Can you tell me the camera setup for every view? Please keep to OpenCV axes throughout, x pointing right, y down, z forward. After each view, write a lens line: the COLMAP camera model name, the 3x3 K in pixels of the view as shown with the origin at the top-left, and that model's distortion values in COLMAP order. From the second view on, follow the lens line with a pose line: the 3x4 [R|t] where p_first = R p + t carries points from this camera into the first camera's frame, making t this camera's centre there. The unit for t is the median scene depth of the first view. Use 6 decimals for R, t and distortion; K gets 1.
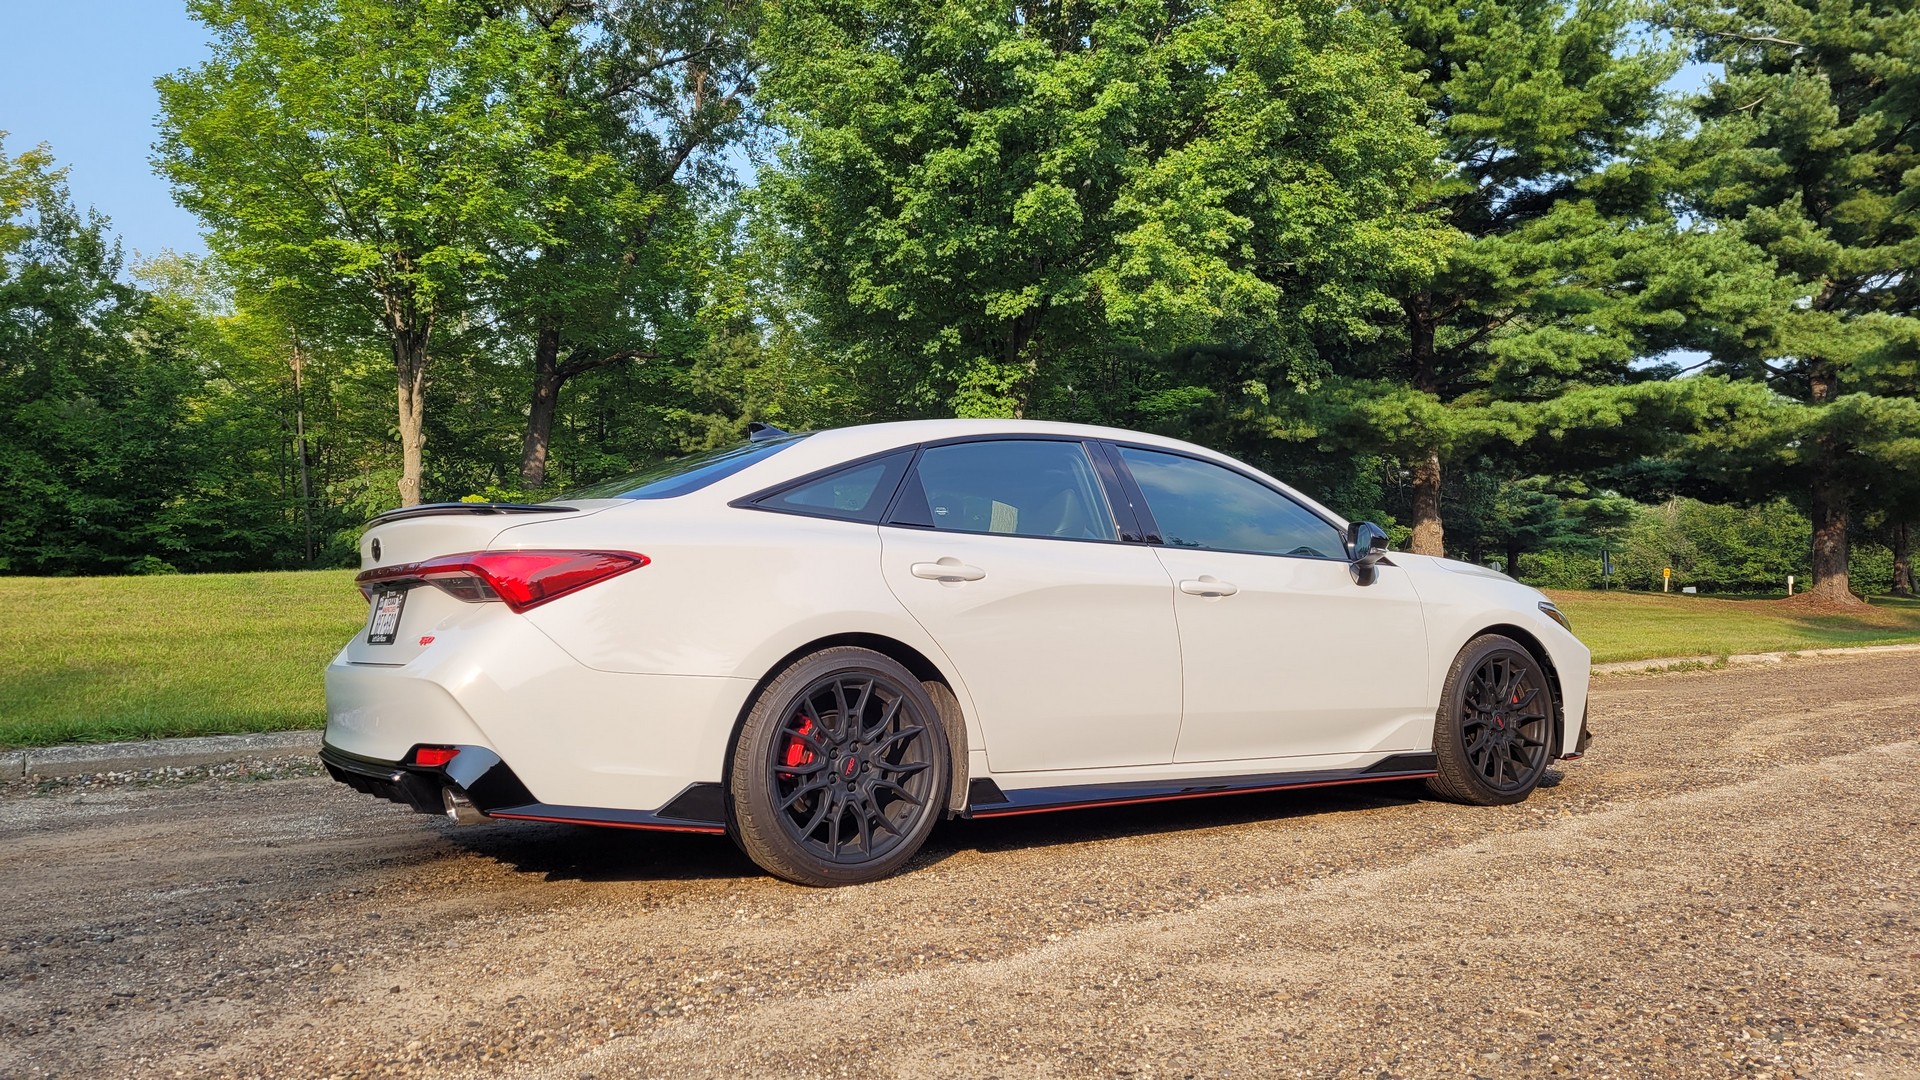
lens RADIAL K [[1386.9, 0, 960.0], [0, 1386.9, 540.0], [0, 0, 1]] dist [0.063885, -0.059665]
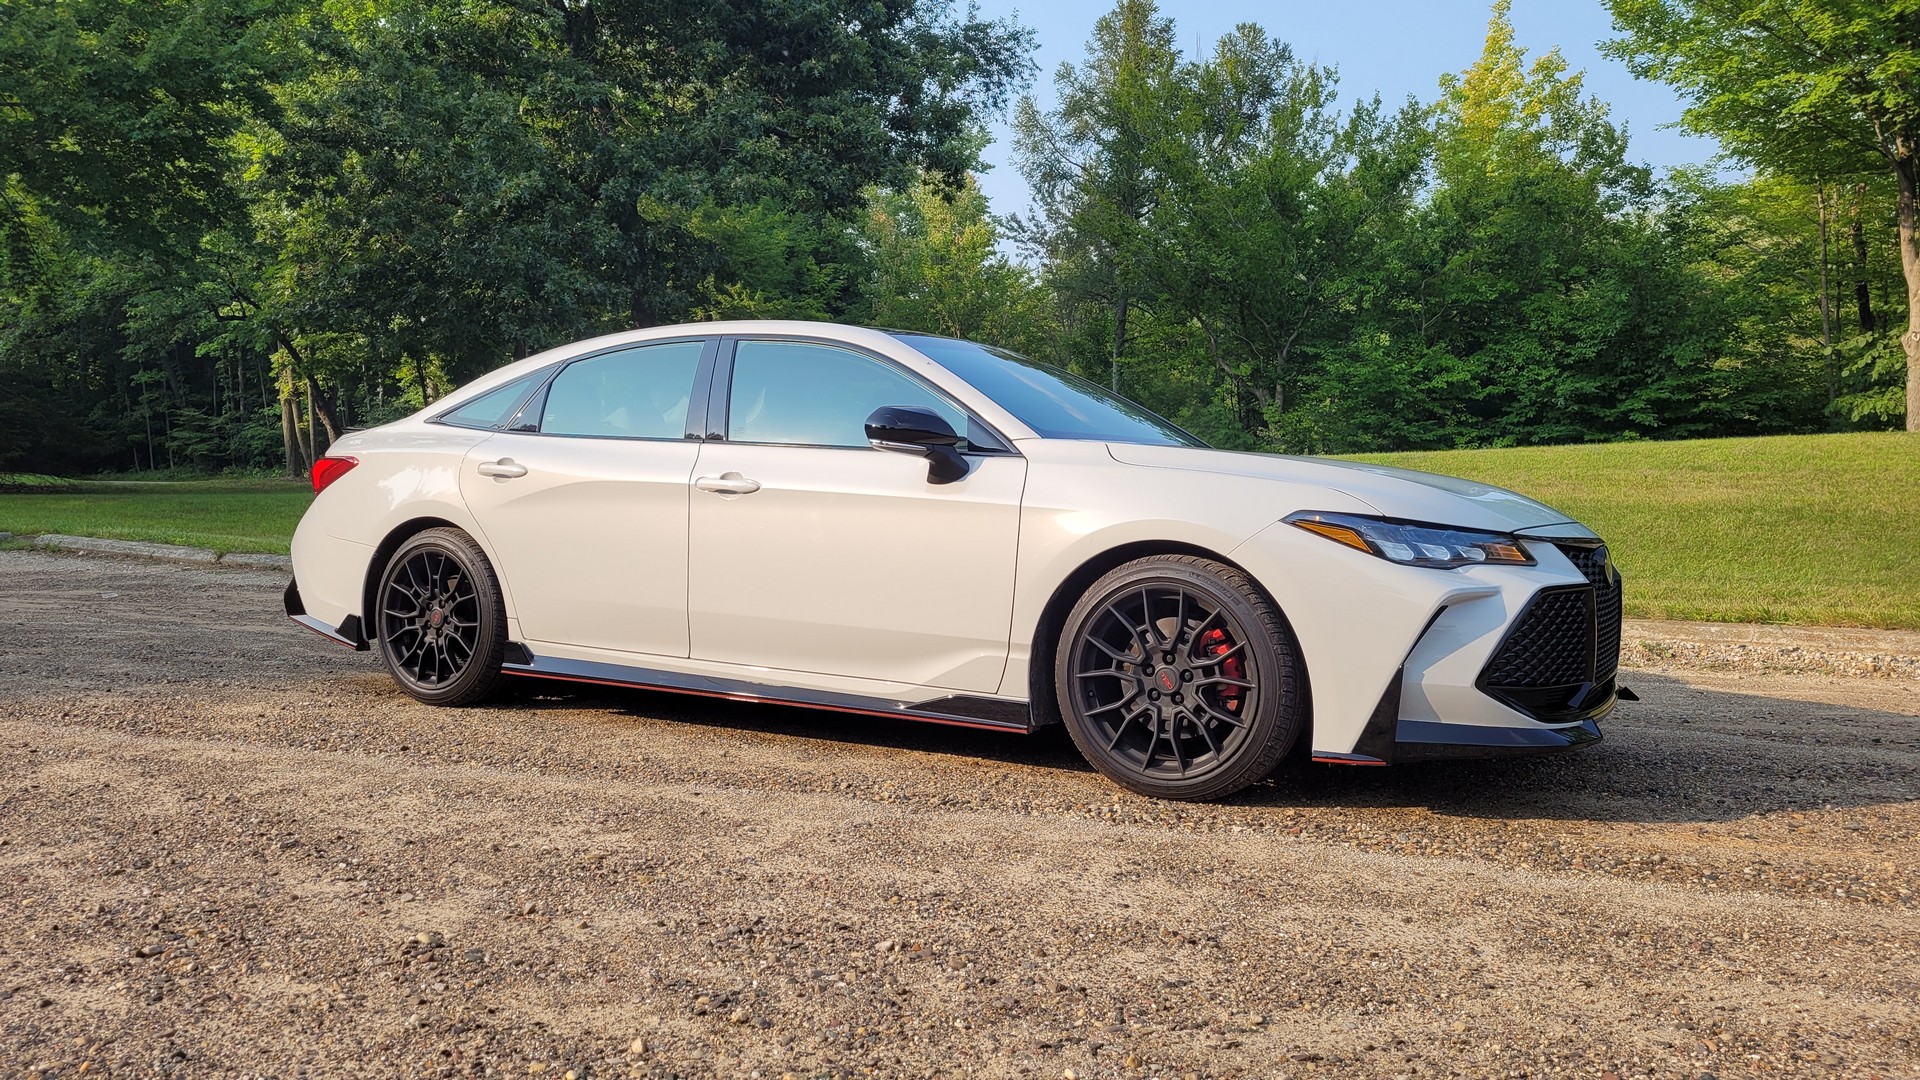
lens RADIAL K [[1445.1, 0, 909.6], [0, 1445.1, 470.7], [0, 0, 1]] dist [0.049460, -0.034699]
pose [[0.431559, 0.001812, -0.902083, 0.157828], [0.032617, 0.999313, 0.017611, 0.001458], [0.901495, -0.037023, 0.431204, 0.093798]]
